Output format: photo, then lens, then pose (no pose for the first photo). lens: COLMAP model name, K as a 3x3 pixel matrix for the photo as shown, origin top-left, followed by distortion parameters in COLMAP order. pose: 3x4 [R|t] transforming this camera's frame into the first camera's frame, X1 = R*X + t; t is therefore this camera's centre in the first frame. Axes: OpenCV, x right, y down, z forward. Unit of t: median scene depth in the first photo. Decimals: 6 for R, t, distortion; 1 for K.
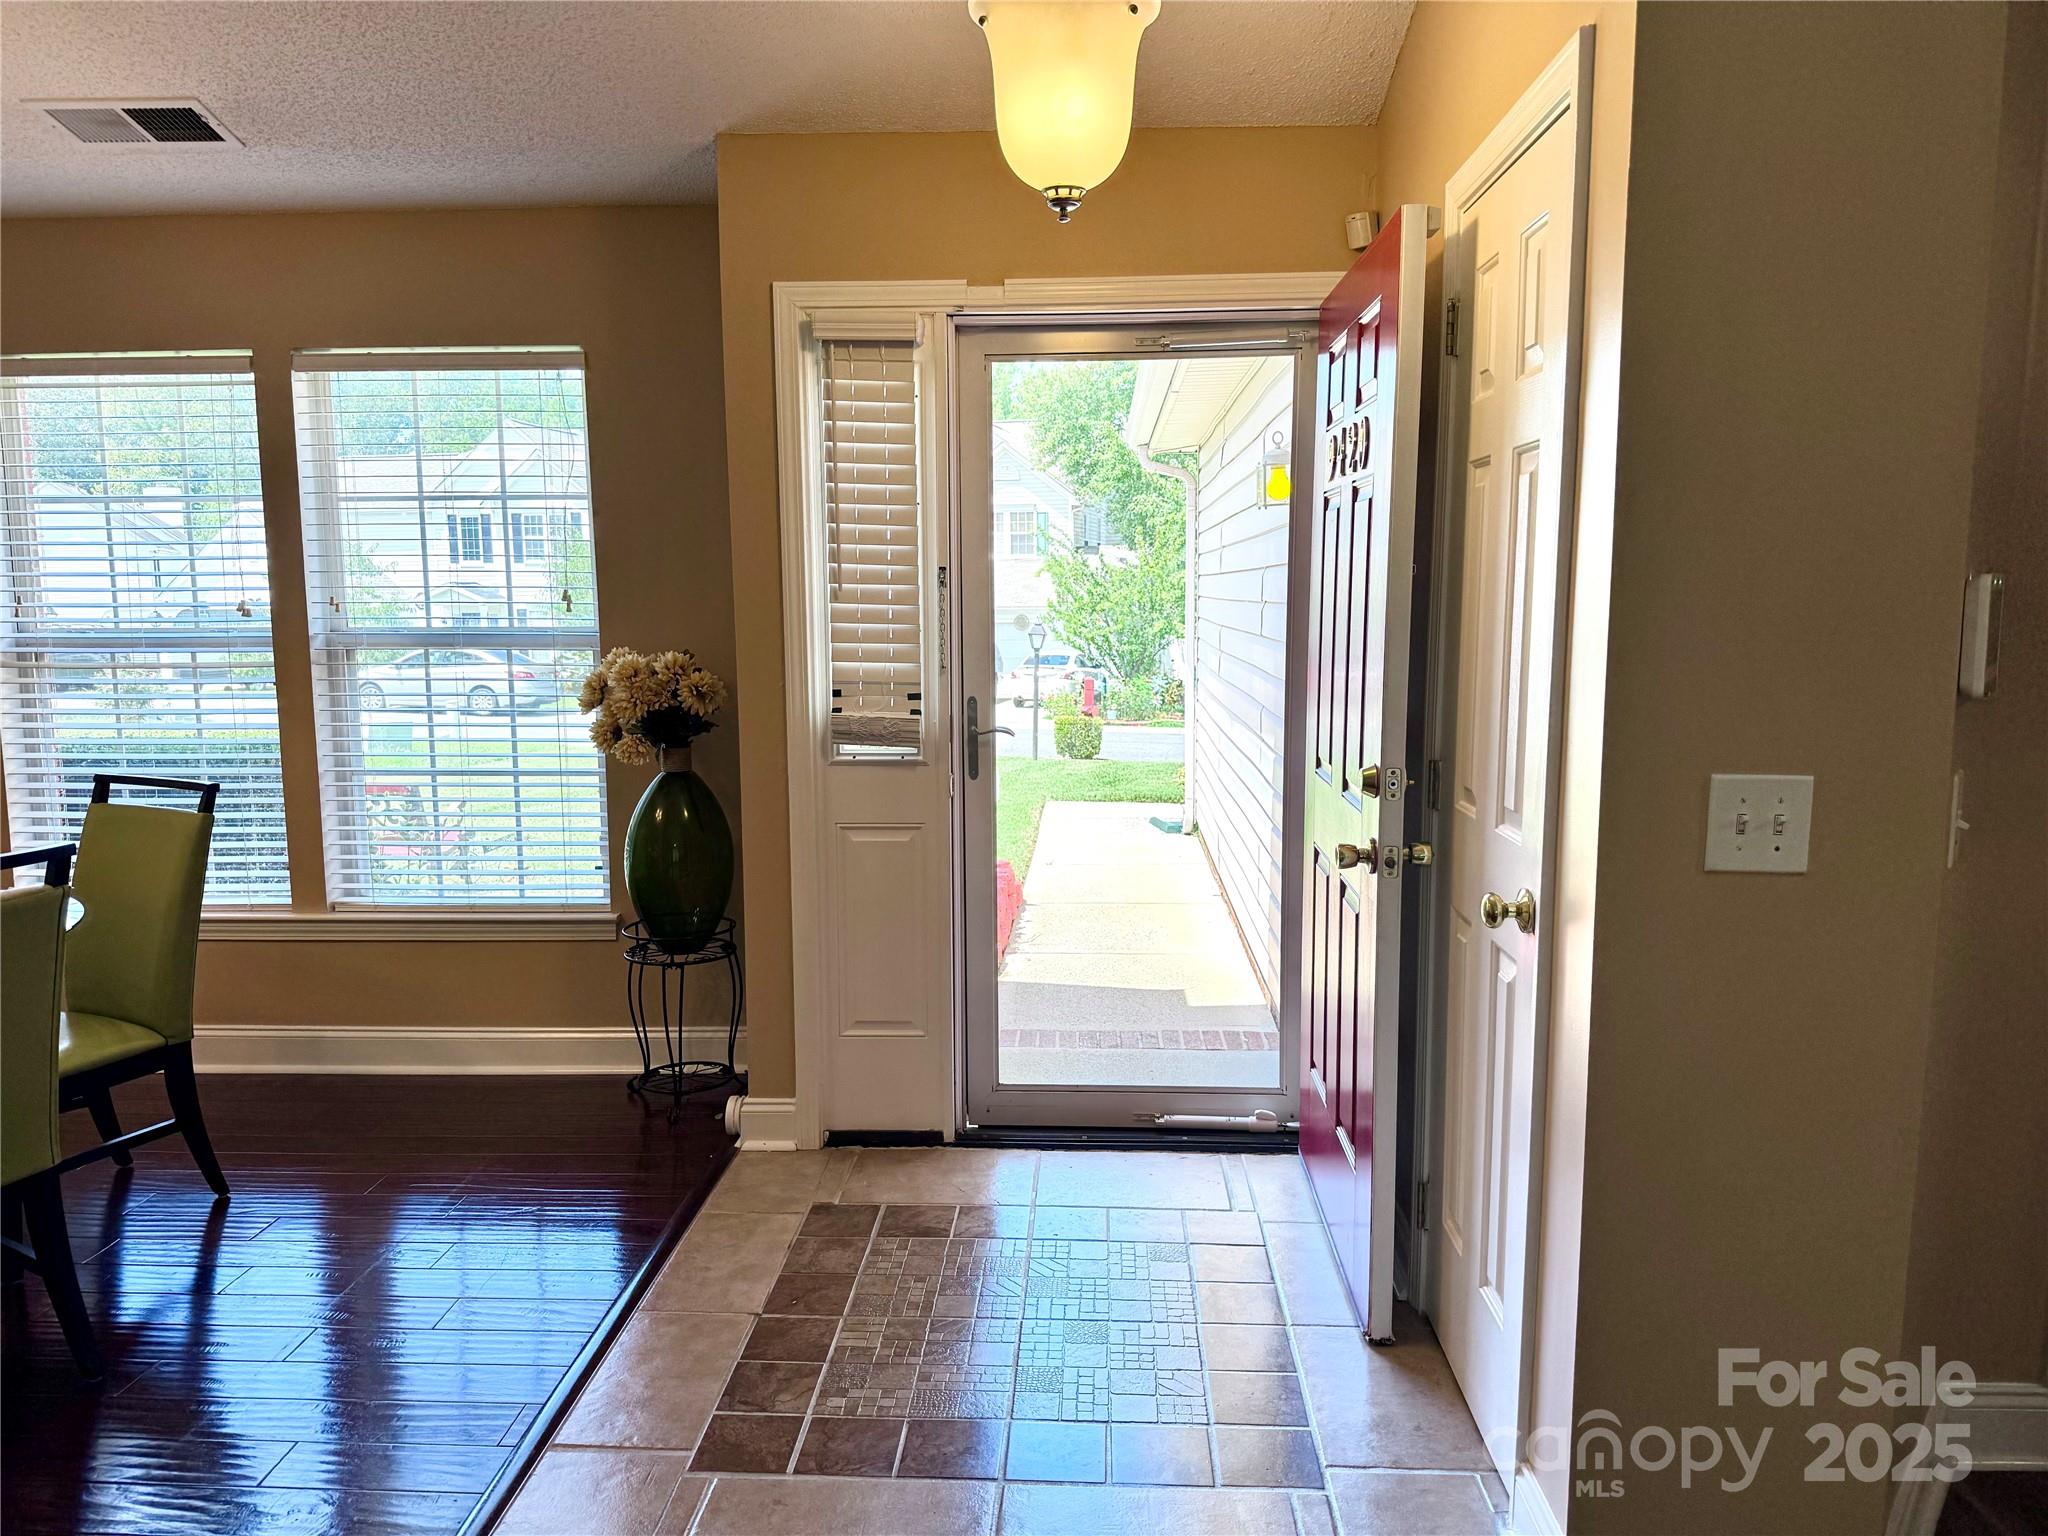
lens RADIAL K [[1426.3, 0, 1024.0], [0, 1426.3, 768.0], [0, 0, 1]] dist [0.153941, -0.171765]
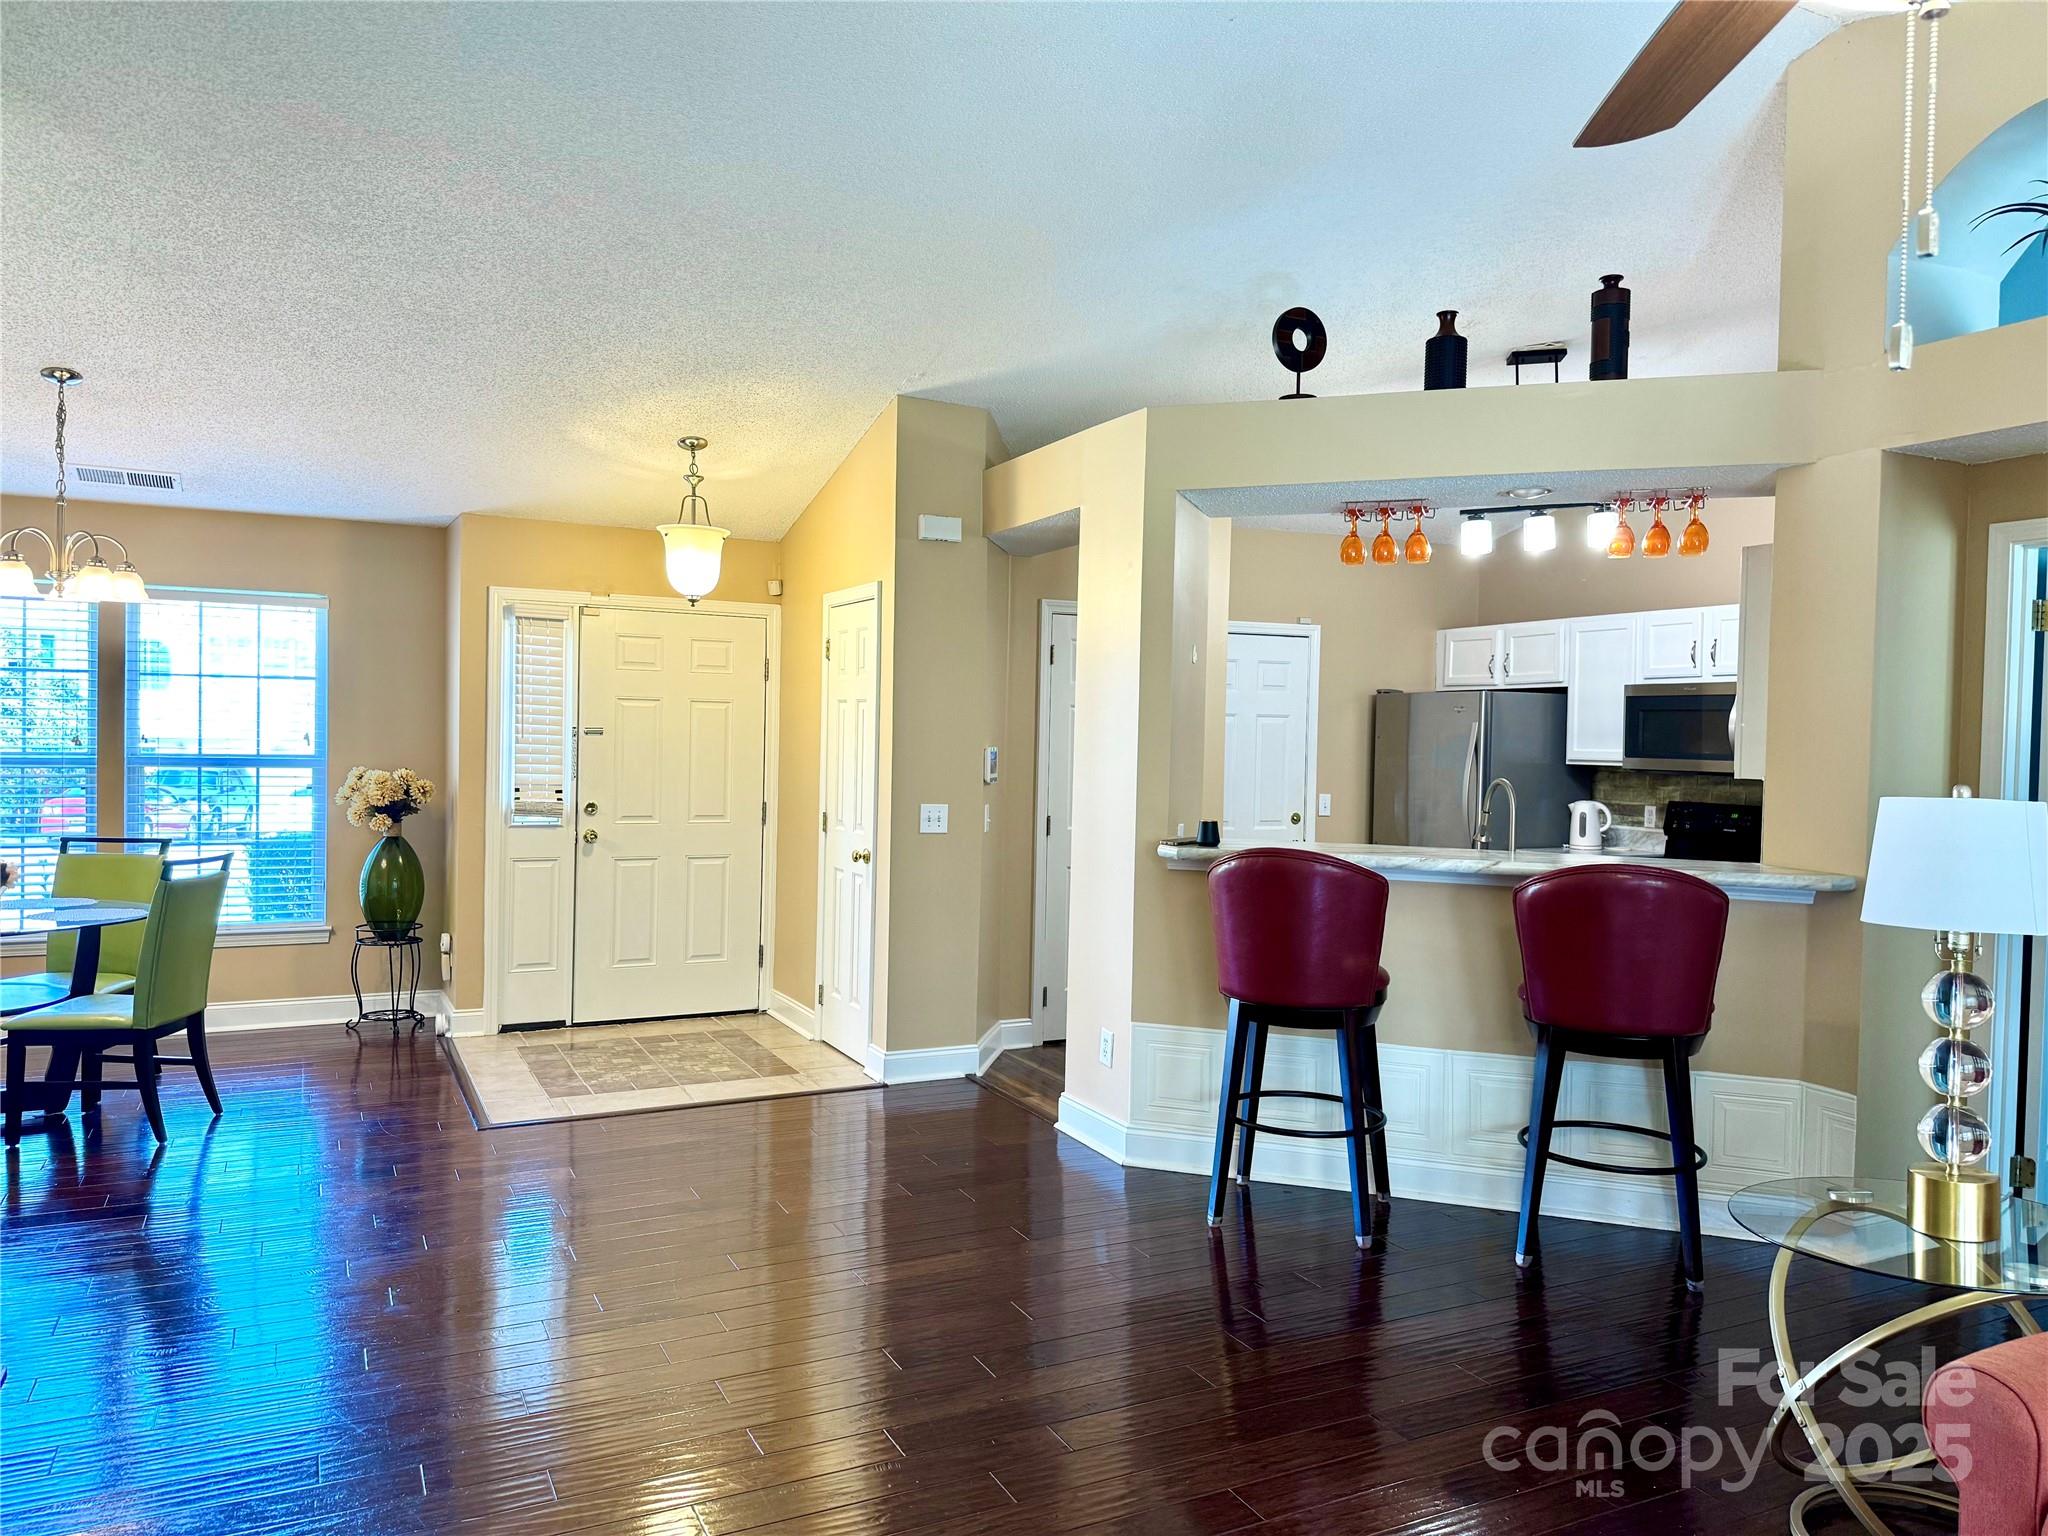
lens RADIAL K [[1426.3, 0, 1024.0], [0, 1426.3, 768.0], [0, 0, 1]] dist [0.153941, -0.171765]
pose [[0.872194, 0.013203, 0.488982, -0.492546], [0.037365, 0.994917, -0.093511, 0.127604], [-0.487731, 0.099831, 0.867267, -1.043582]]
